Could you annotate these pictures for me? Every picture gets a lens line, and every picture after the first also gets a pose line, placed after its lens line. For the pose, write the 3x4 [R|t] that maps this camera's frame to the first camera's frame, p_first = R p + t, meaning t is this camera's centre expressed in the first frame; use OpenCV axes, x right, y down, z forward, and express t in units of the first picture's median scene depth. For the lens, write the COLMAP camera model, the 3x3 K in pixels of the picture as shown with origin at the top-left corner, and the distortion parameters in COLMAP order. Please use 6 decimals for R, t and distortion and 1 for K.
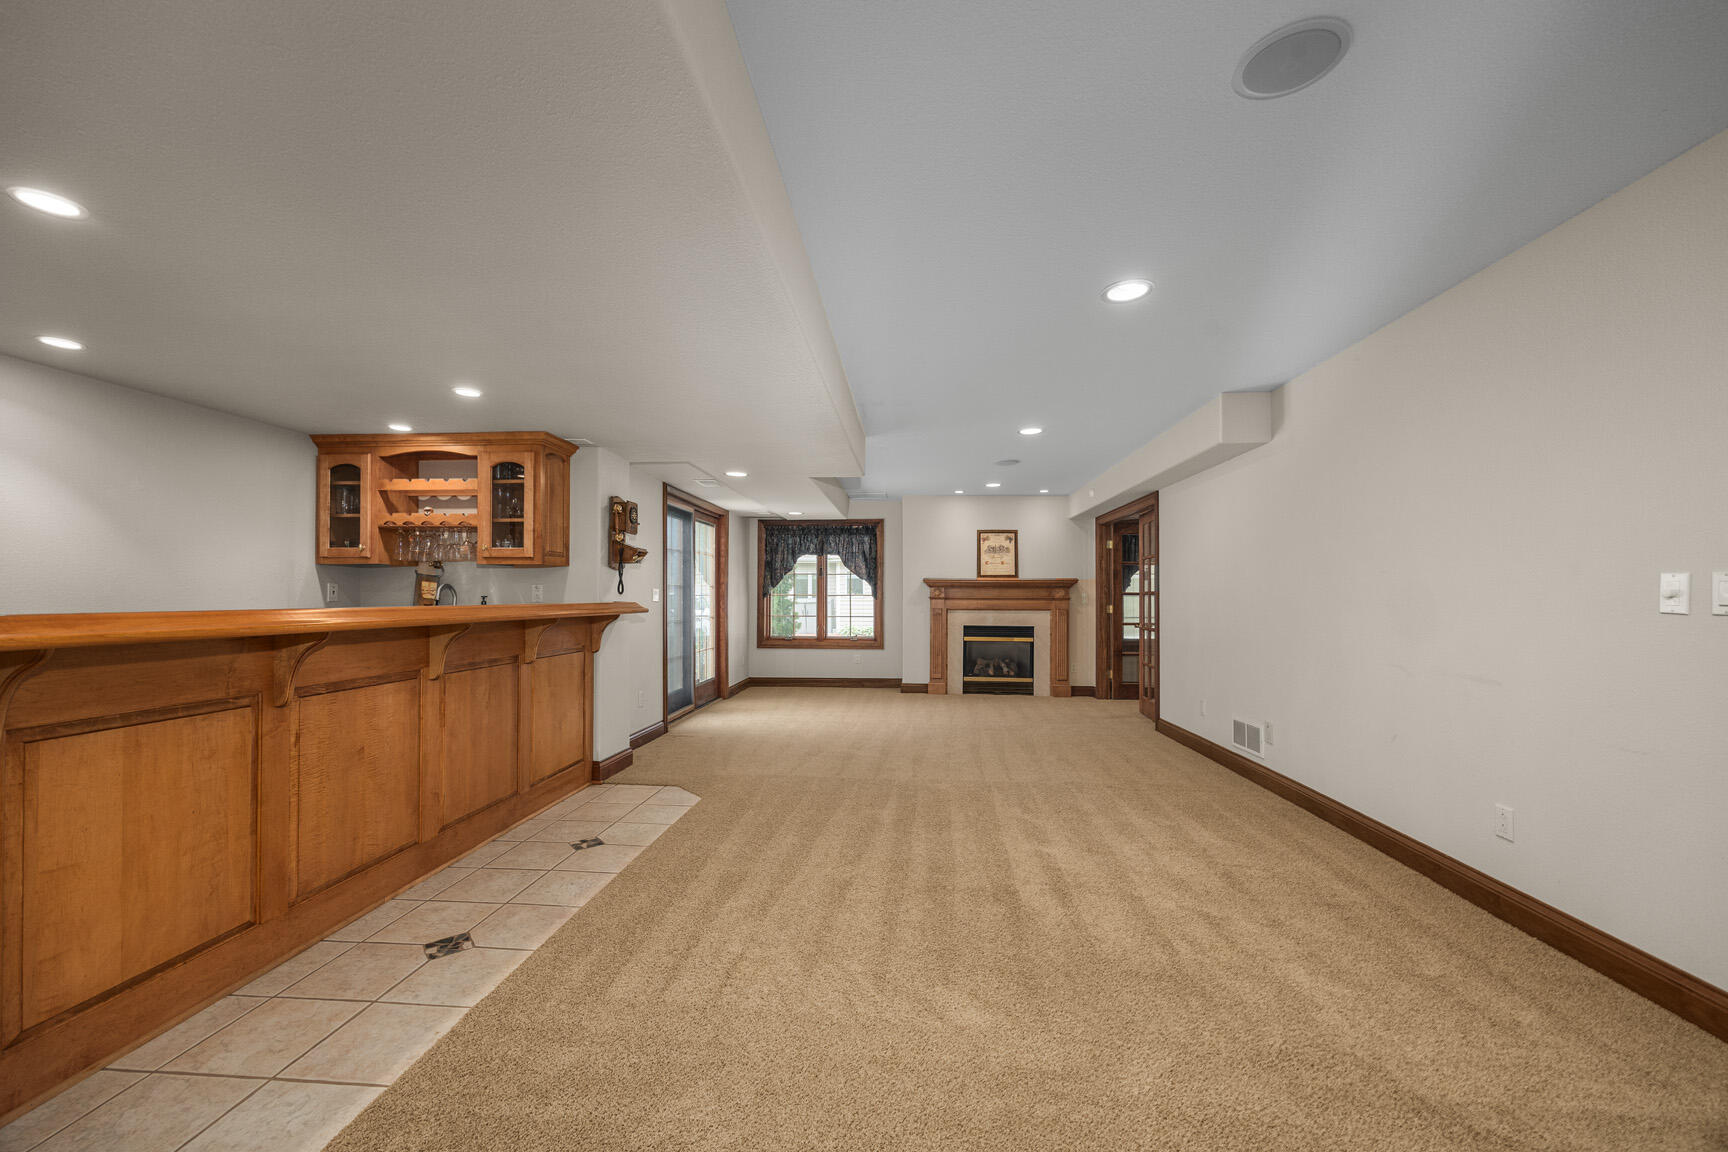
lens RADIAL K [[669.5, 0, 862.3], [0, 669.5, 599.2], [0, 0, 1]] dist [0.001131, 0.000243]
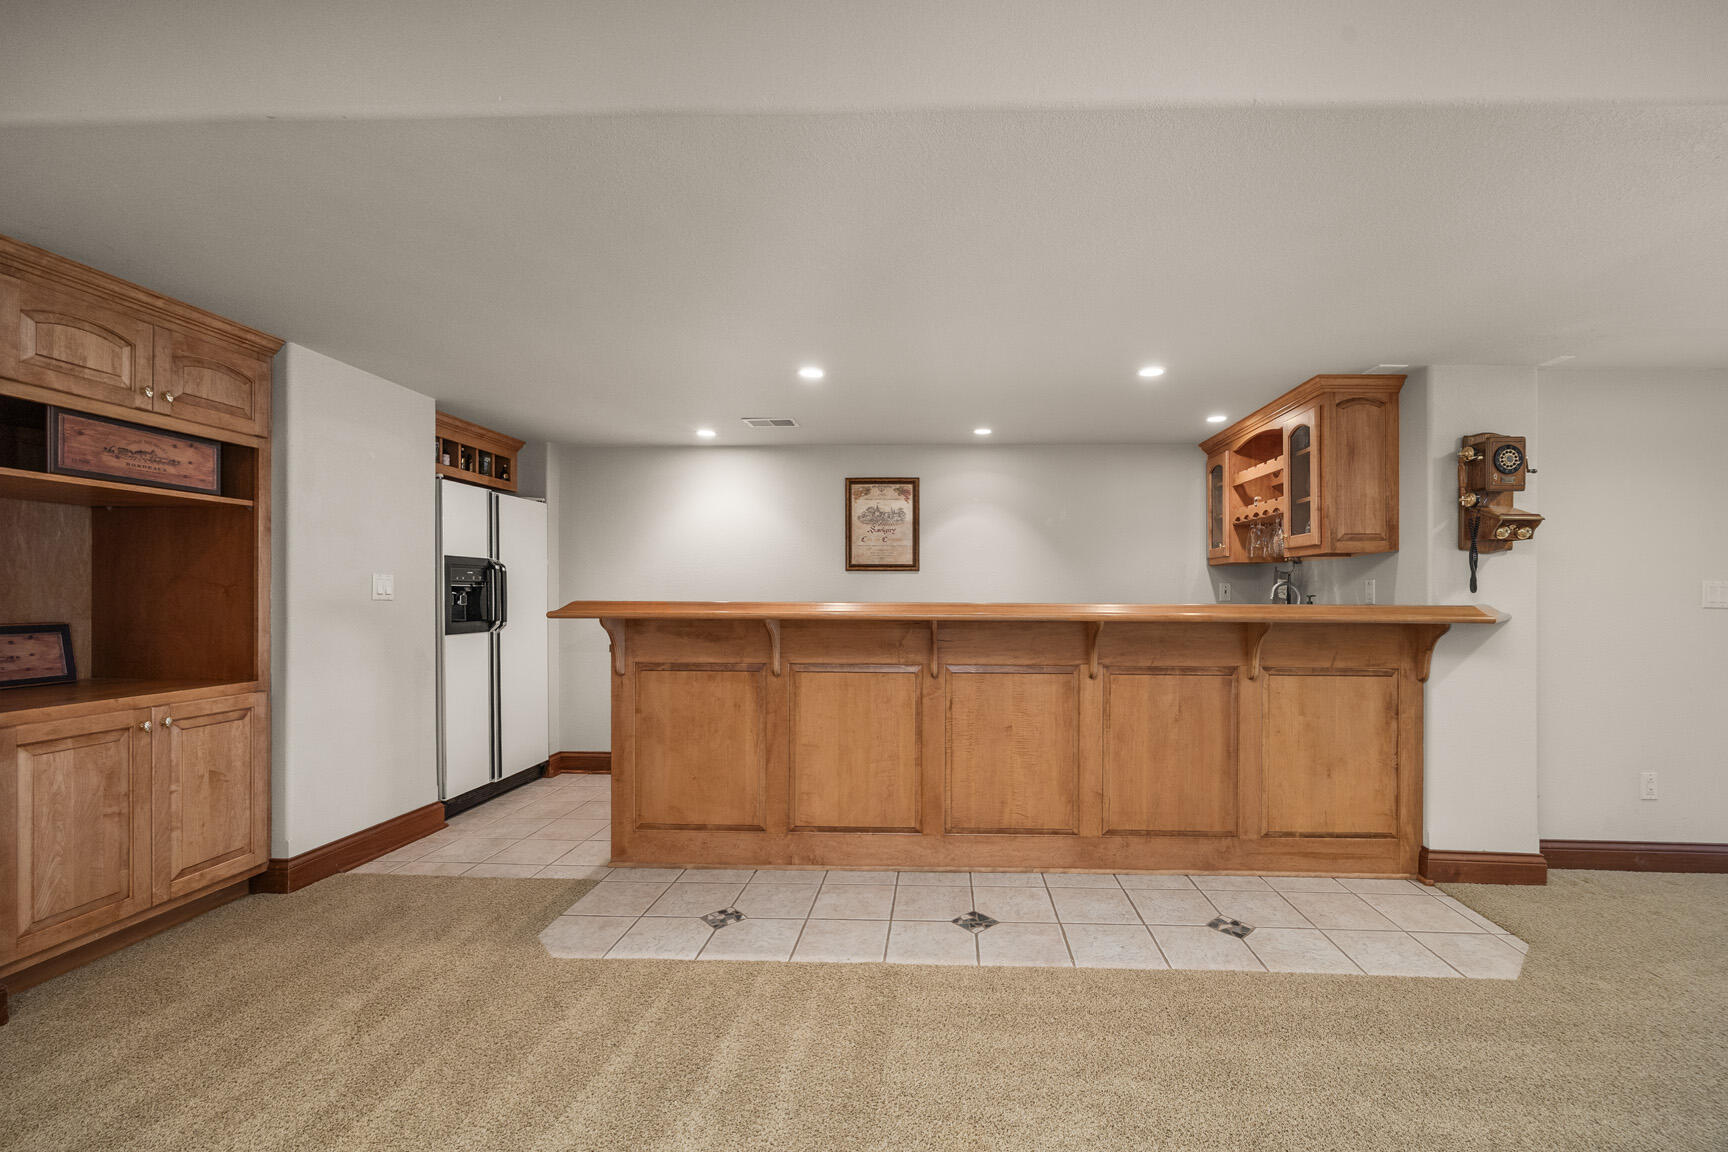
lens RADIAL K [[713.8, 0, 864.0], [0, 713.8, 576.0], [0, 0, 1]] dist [-0.000289, -0.000257]
pose [[0.036879, -0.011332, -0.999255, 0.386331], [-0.006958, 0.999909, -0.011596, -0.016431], [0.999296, 0.007381, 0.036797, 0.570302]]
